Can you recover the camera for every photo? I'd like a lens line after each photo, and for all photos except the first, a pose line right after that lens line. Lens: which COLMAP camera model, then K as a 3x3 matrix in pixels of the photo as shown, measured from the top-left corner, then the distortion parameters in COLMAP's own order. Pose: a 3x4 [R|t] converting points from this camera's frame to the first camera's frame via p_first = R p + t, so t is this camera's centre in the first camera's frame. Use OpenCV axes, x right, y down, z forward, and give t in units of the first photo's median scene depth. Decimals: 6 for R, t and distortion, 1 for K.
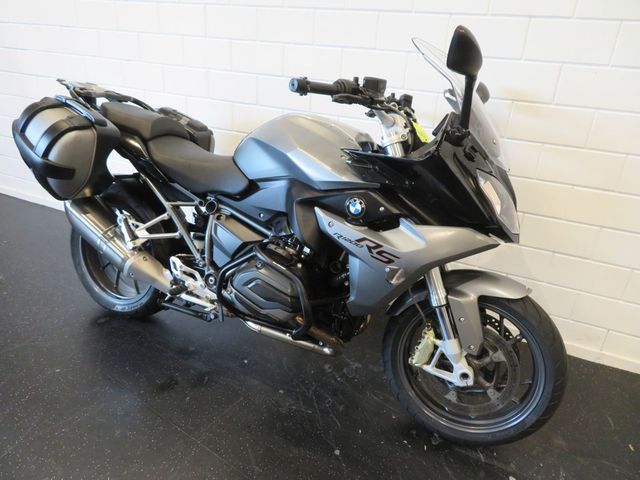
lens RADIAL K [[458.2, 0, 320.0], [0, 458.2, 240.0], [0, 0, 1]] dist [-0.014072, -0.002101]
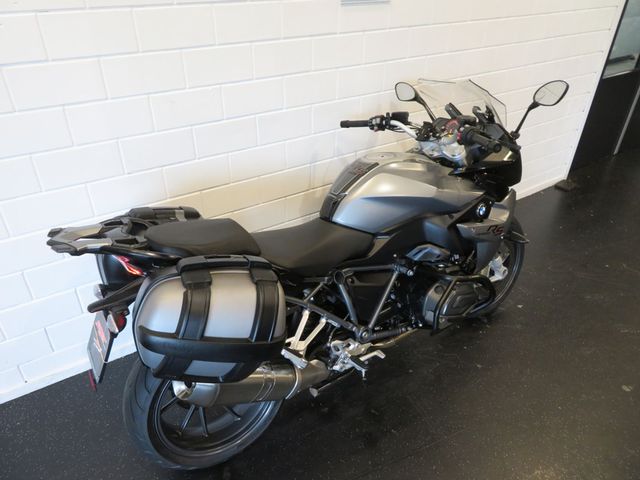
lens RADIAL K [[458.2, 0, 320.0], [0, 458.2, 240.0], [0, 0, 1]] dist [-0.014072, -0.002101]
pose [[0.523190, -0.501796, 0.688820, -1.039555], [0.365685, 0.862264, 0.350394, -0.581609], [-0.769771, 0.068569, 0.634627, 0.448559]]
